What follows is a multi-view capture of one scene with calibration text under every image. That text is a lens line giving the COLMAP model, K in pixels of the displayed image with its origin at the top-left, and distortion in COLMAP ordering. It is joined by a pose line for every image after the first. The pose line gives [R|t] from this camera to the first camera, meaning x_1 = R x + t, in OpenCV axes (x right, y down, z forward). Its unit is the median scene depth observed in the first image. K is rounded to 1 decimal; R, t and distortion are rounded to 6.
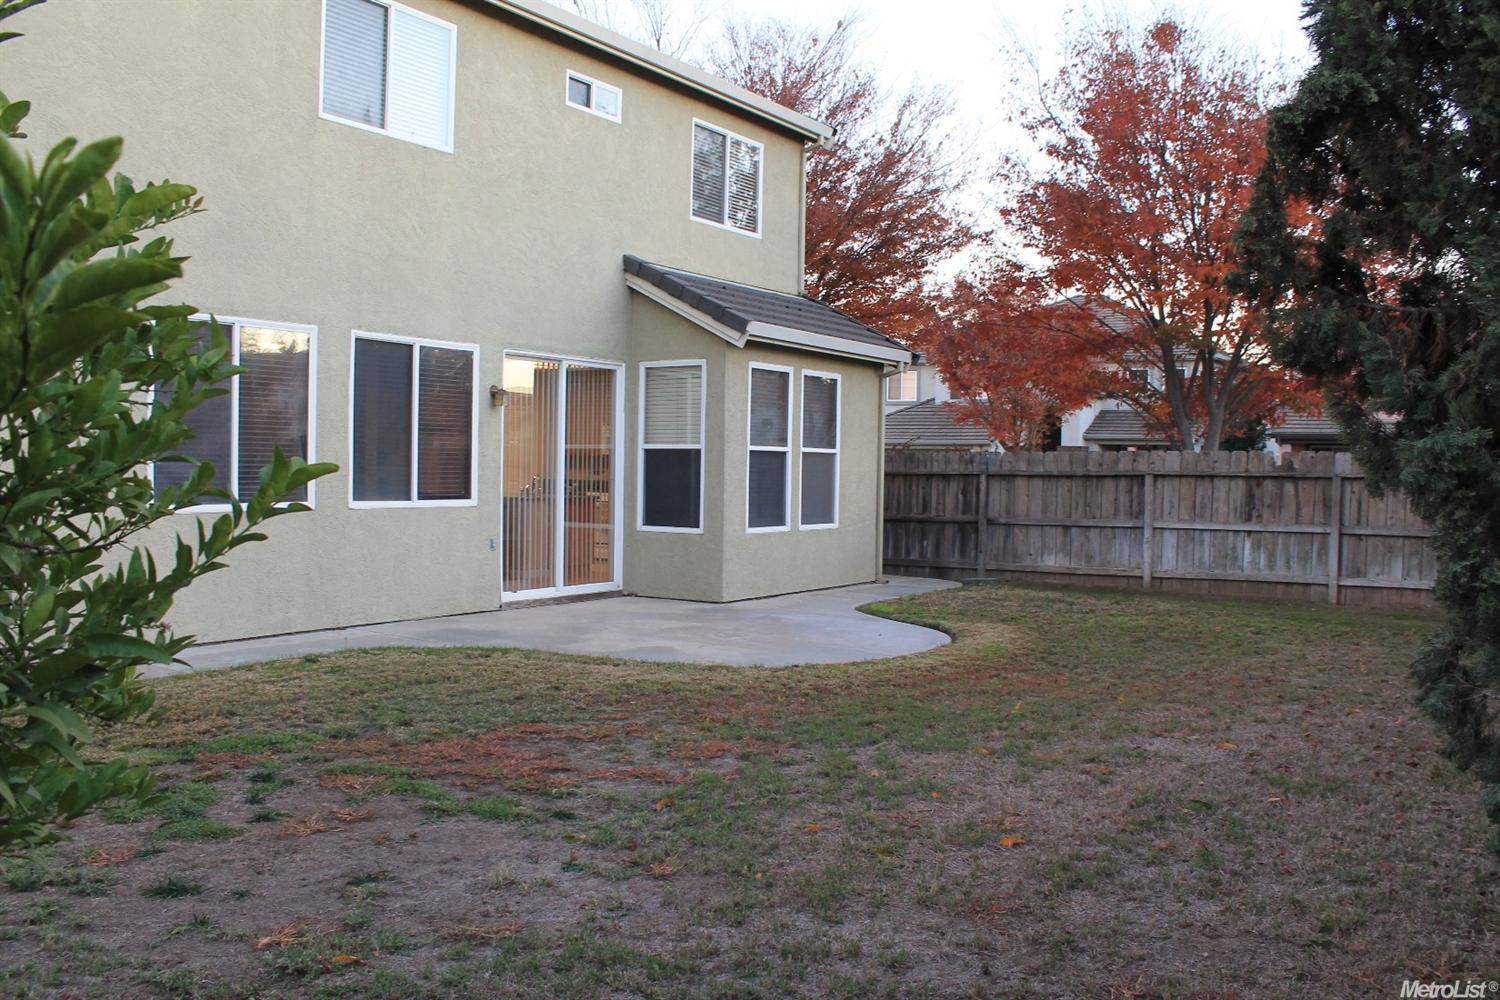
lens RADIAL K [[1273.9, 0, 750.0], [0, 1273.9, 500.0], [0, 0, 1]] dist [-0.171755, 0.167144]
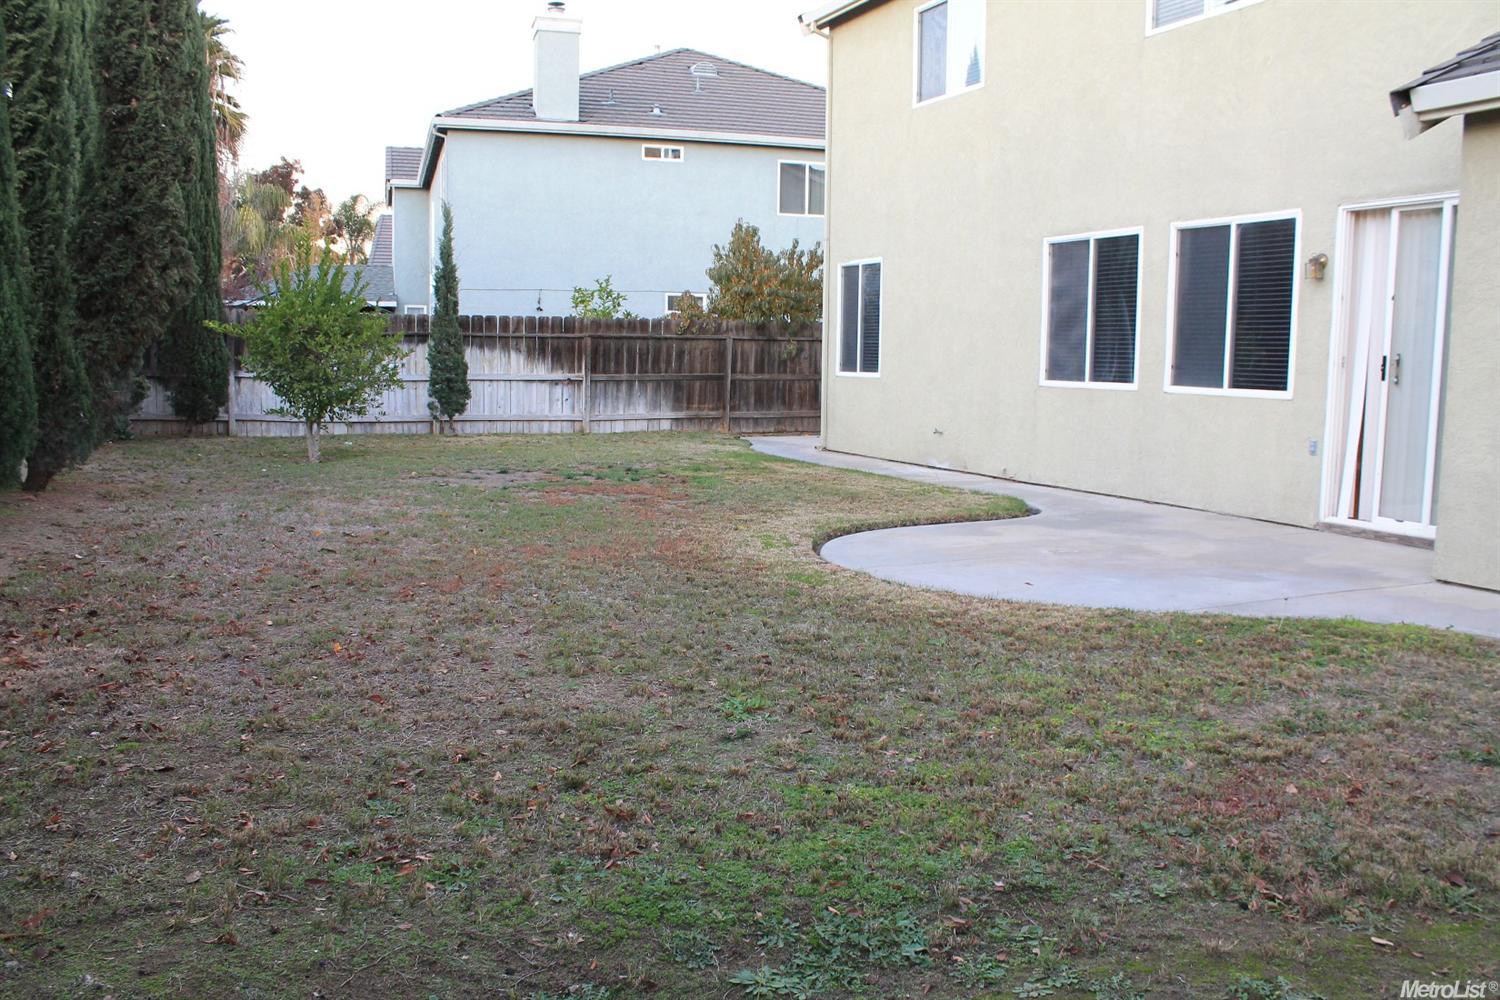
lens RADIAL K [[1273.9, 0, 750.0], [0, 1273.9, 500.0], [0, 0, 1]] dist [-0.171755, 0.167144]
pose [[-0.541482, 0.074534, -0.837402, 0.727339], [-0.043168, 0.992283, 0.116233, -0.009962], [0.839603, 0.099087, -0.534087, 1.211988]]
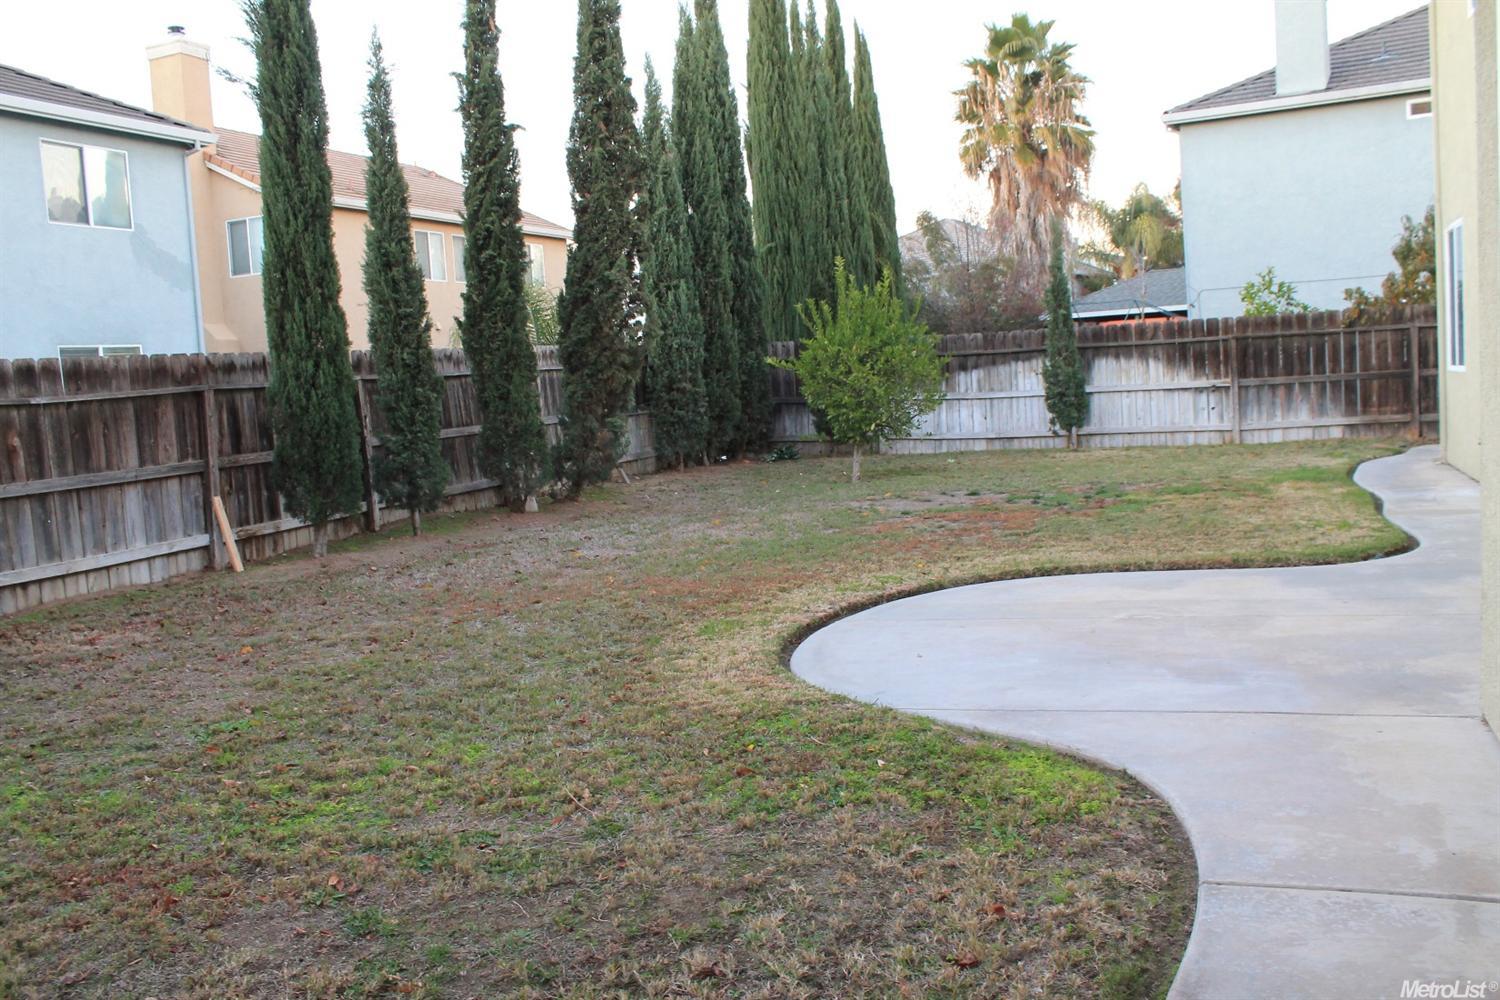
lens RADIAL K [[1273.9, 0, 750.0], [0, 1273.9, 500.0], [0, 0, 1]] dist [-0.171755, 0.167144]
pose [[-0.979850, 0.067655, -0.187926, 0.270960], [0.045615, 0.991819, 0.119226, -0.033398], [0.194455, 0.108252, -0.974920, 1.496282]]
